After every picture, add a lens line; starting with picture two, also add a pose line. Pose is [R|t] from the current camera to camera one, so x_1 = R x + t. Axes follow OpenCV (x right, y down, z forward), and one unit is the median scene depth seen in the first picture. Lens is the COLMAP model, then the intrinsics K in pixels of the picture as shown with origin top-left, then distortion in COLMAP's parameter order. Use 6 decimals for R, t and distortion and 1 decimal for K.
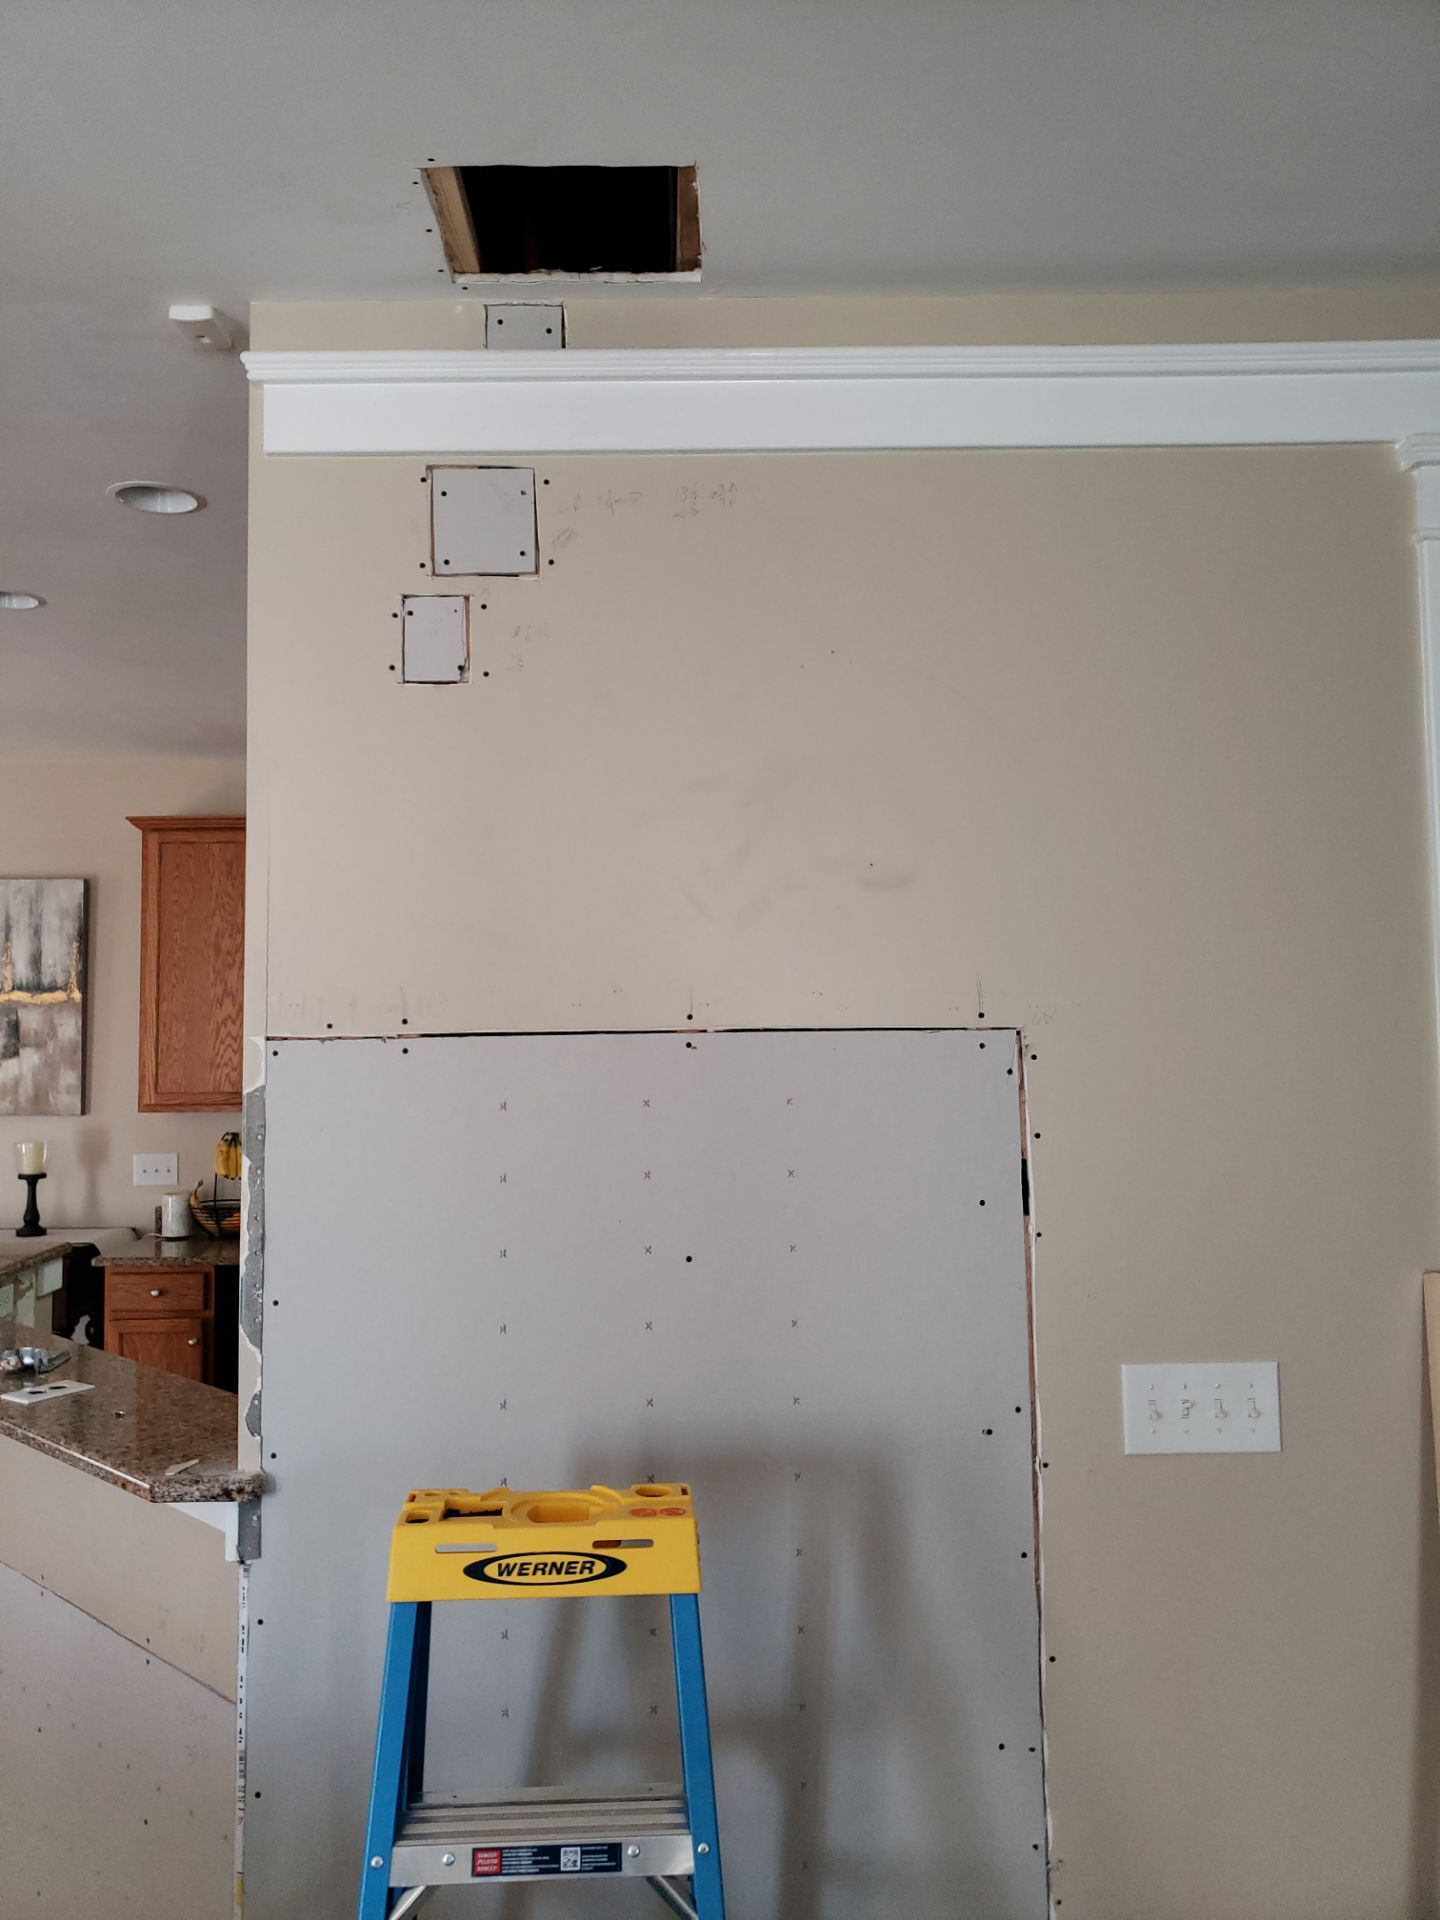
lens RADIAL K [[1503.6, 0, 680.6], [0, 1503.6, 935.3], [0, 0, 1]] dist [0.011654, -0.014007]
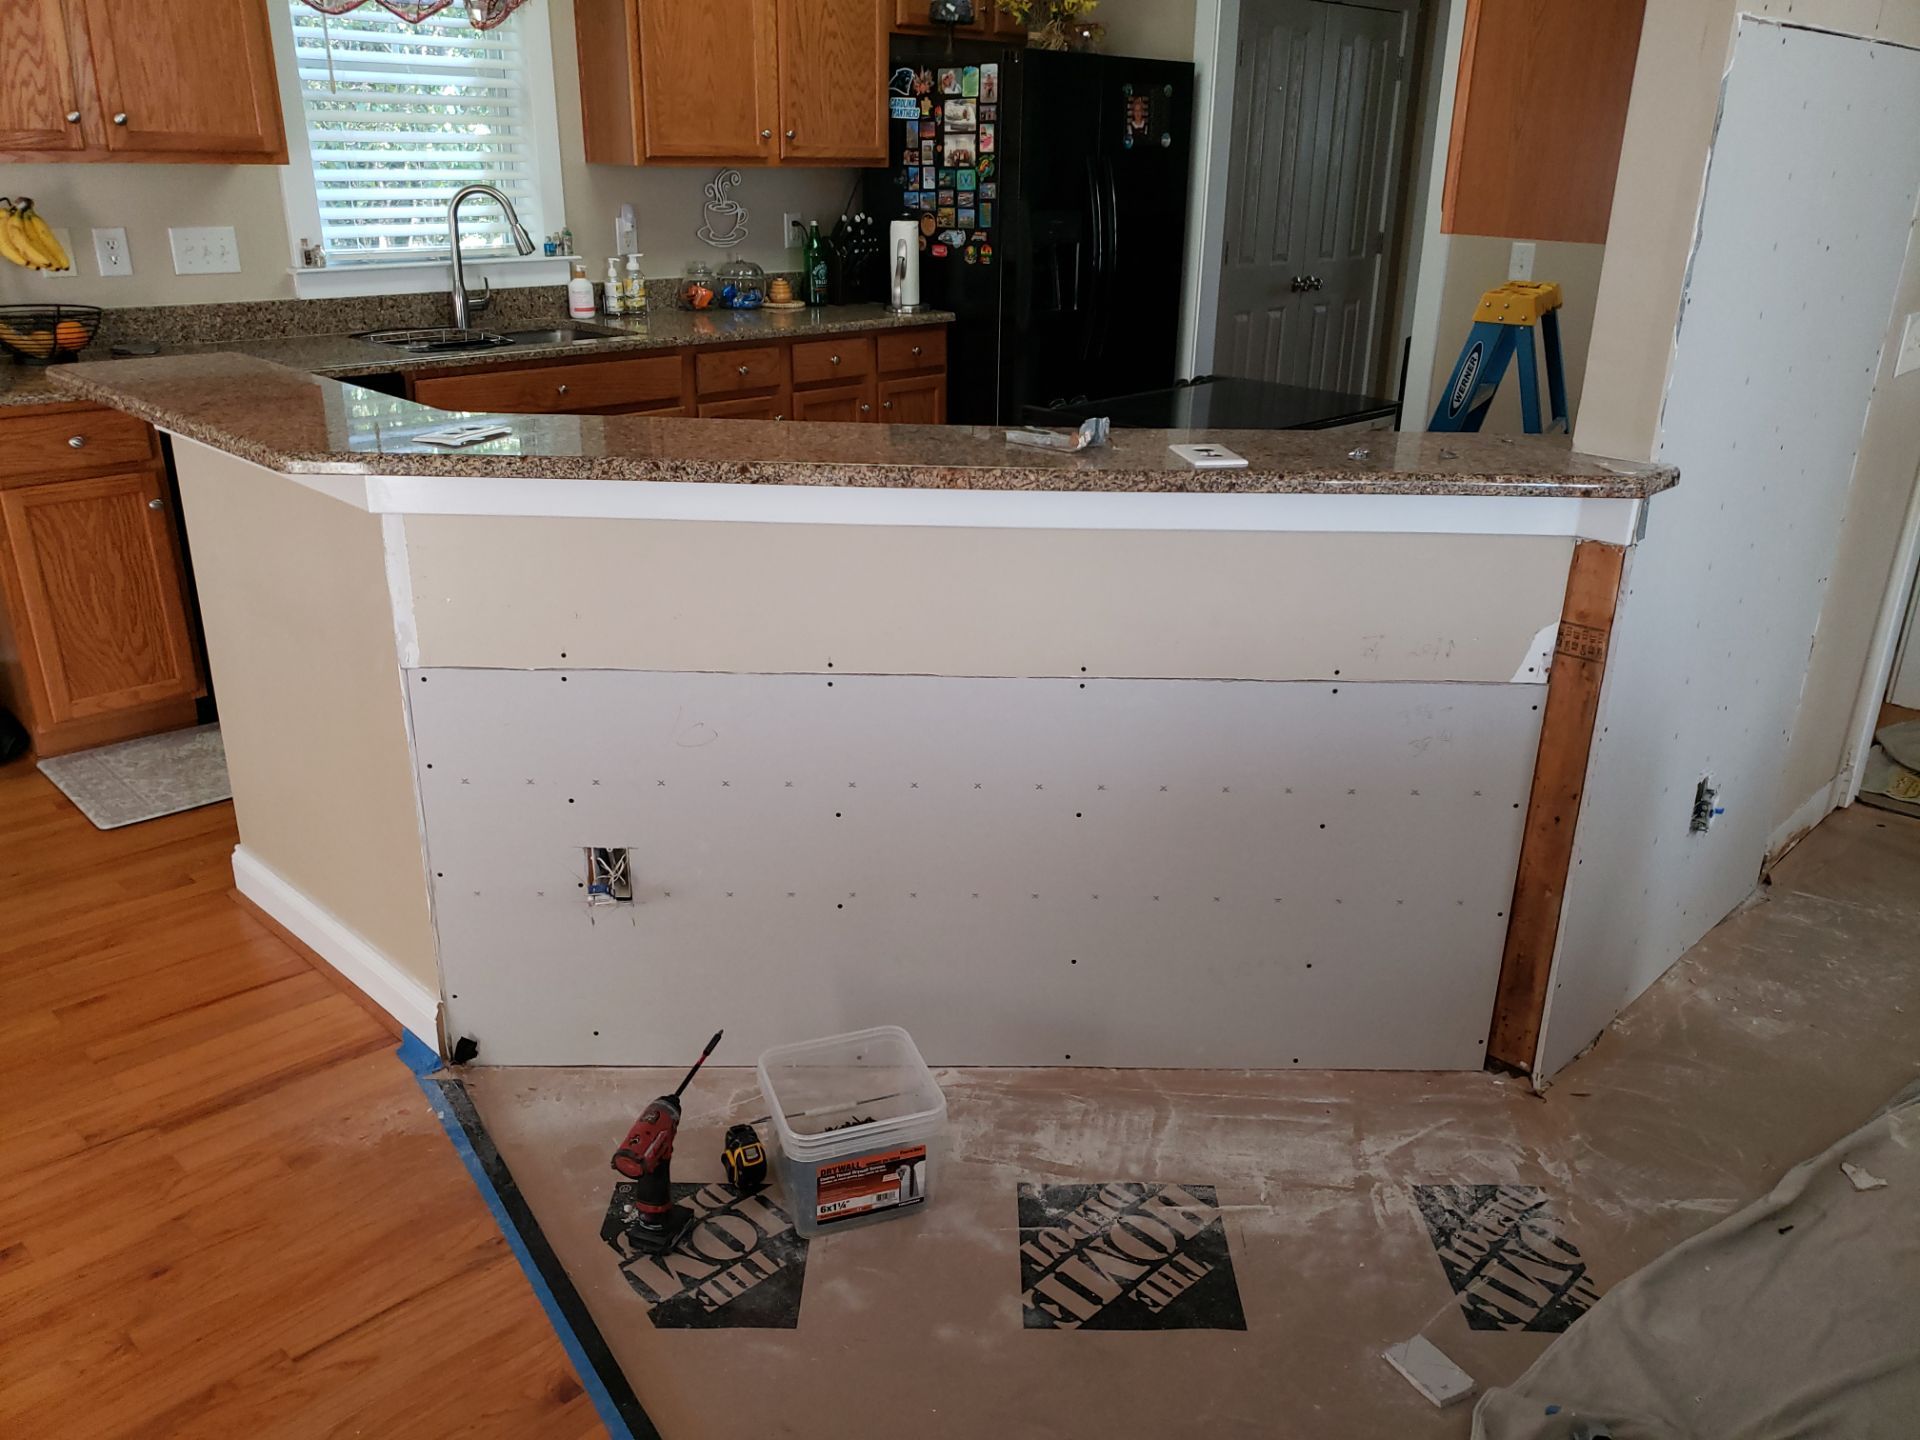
lens RADIAL K [[1503.6, 0, 1002.3], [0, 1503.6, 722.1], [0, 0, 1]] dist [0.011654, -0.014007]
pose [[0.698544, -0.239371, 0.674342, -1.182598], [-0.077988, 0.911307, 0.404273, 0.098324], [-0.711304, -0.334994, 0.617921, 0.522372]]
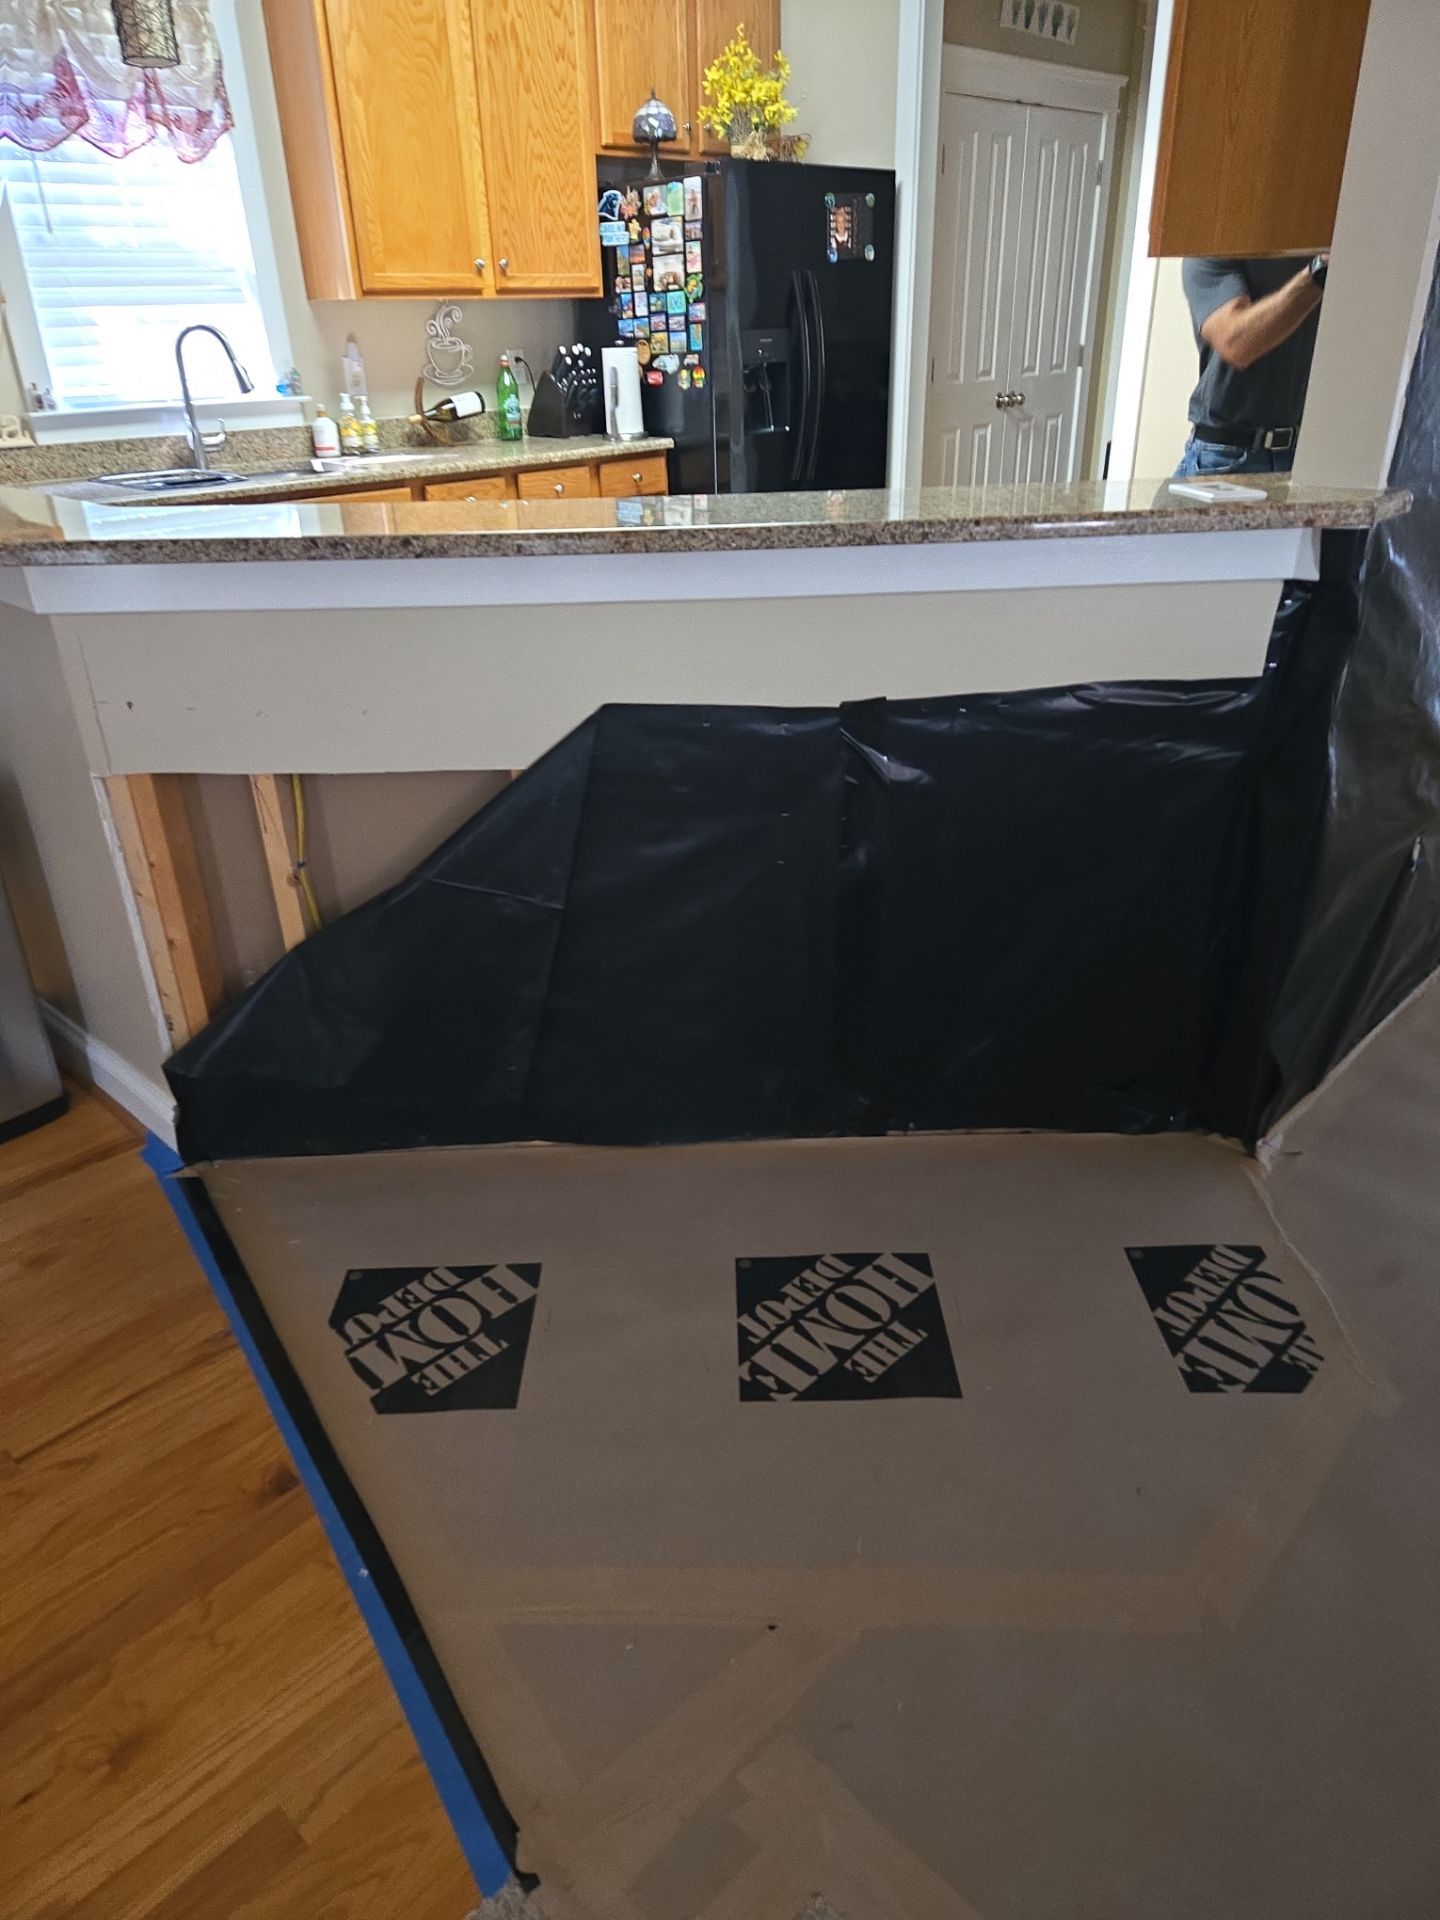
lens RADIAL K [[1285.1, 0, 716.3], [0, 1285.1, 972.7], [0, 0, 1]] dist [0.060538, -0.039835]
pose [[0.707778, -0.332402, 0.623345, -1.067569], [-0.025715, 0.869674, 0.492957, 0.179102], [-0.705967, -0.364933, 0.606988, 0.577146]]
